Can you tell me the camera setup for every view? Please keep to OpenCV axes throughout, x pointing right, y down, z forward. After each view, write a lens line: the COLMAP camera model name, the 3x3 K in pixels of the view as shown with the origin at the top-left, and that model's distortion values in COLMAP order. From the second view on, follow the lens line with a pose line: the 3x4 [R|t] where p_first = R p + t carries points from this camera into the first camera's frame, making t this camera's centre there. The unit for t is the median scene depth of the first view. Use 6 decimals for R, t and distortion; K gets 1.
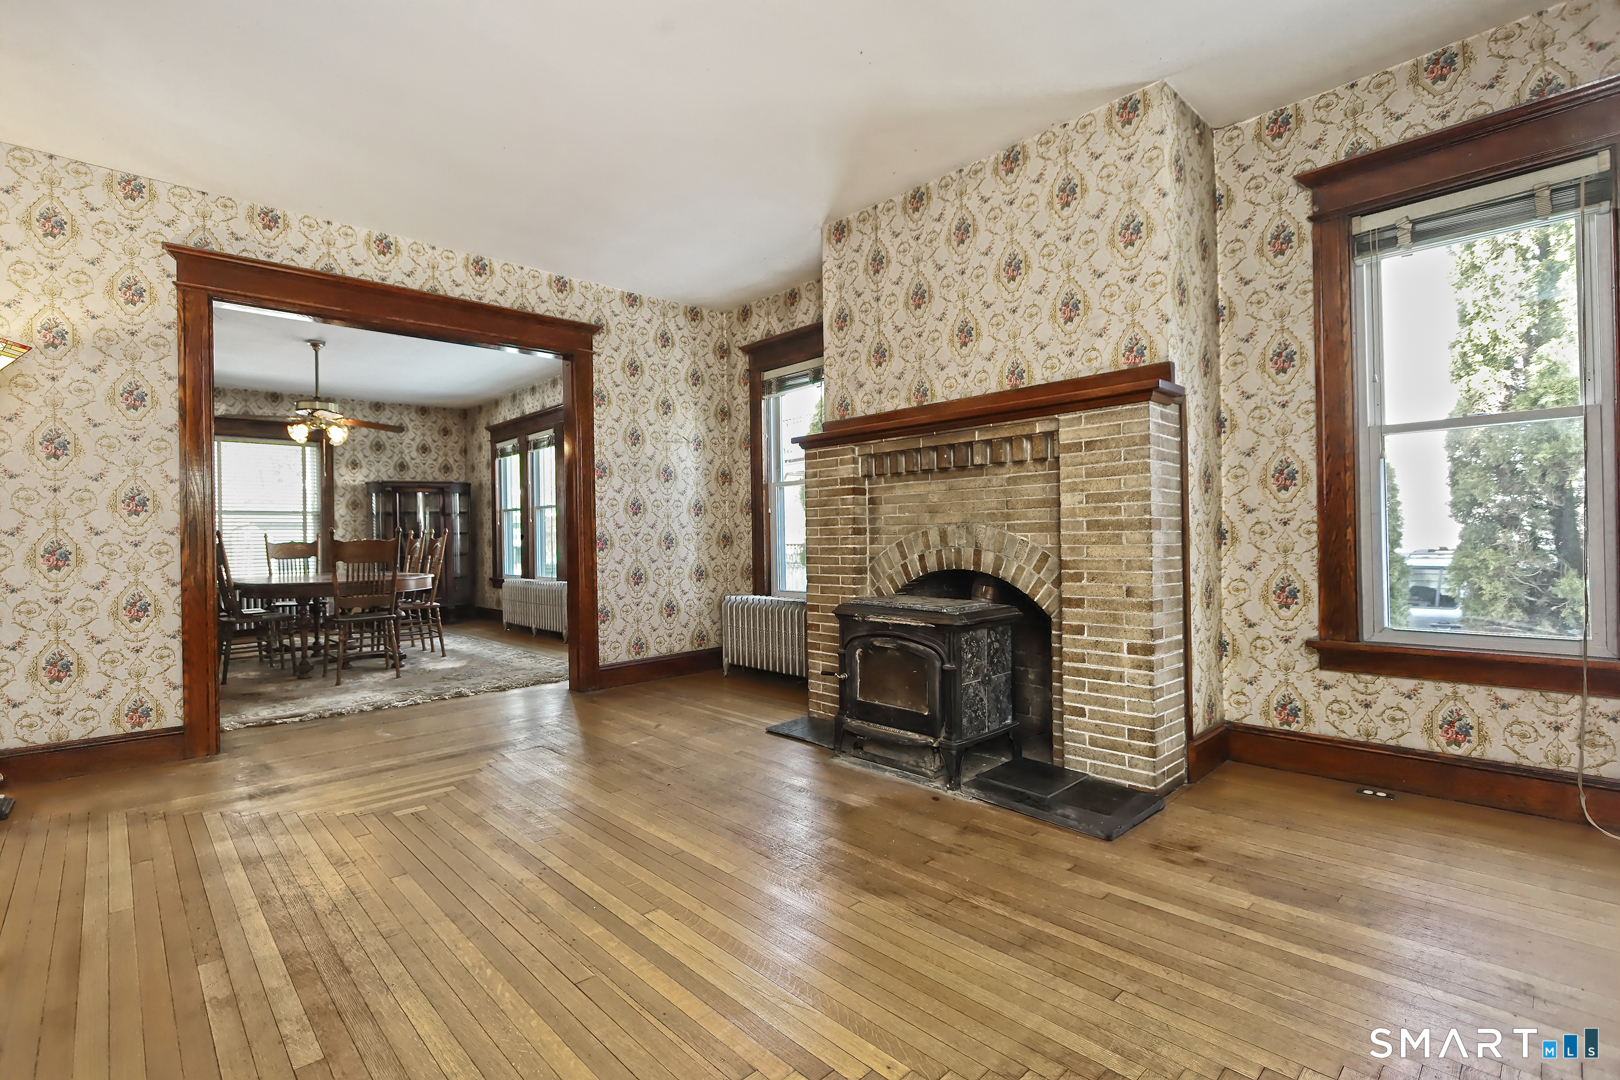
lens RADIAL K [[758.1, 0, 819.9], [0, 758.1, 528.1], [0, 0, 1]] dist [-0.023495, 0.000878]
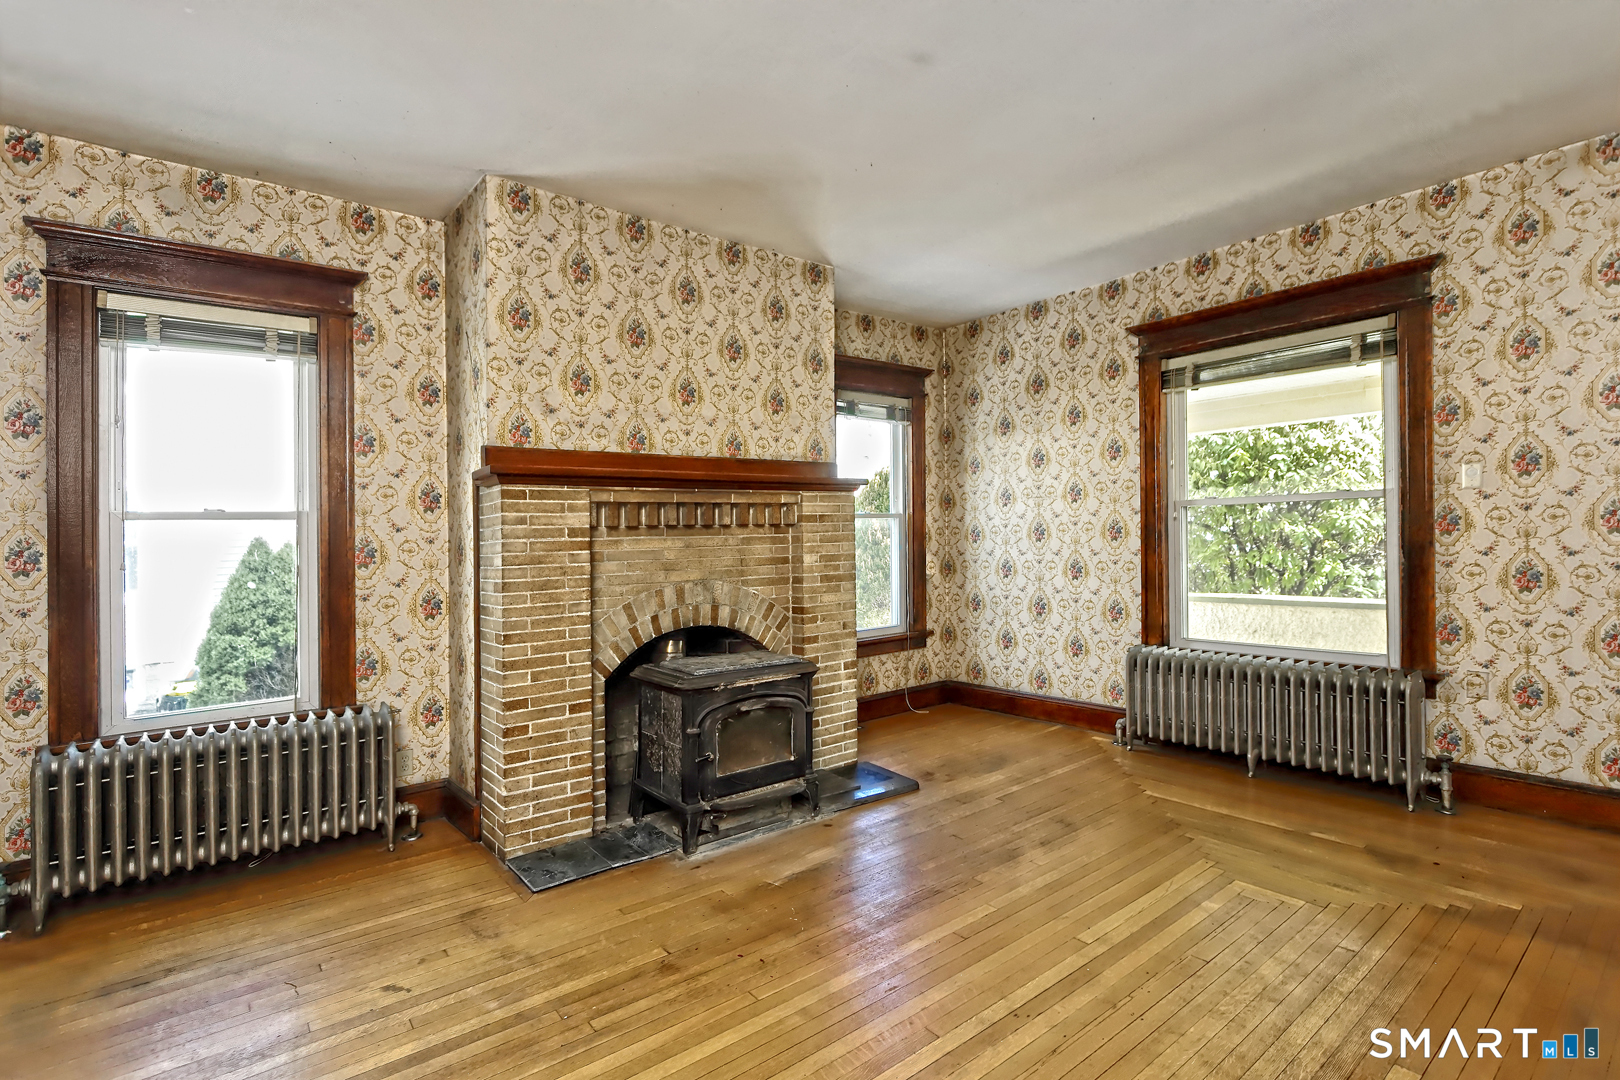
lens RADIAL K [[758.1, 0, 809.3], [0, 758.1, 541.3], [0, 0, 1]] dist [-0.023495, 0.000878]
pose [[0.092138, 0.013251, 0.995658, -0.841047], [0.011409, 0.999832, -0.014362, -0.043882], [-0.995681, 0.012683, 0.091971, 0.787052]]
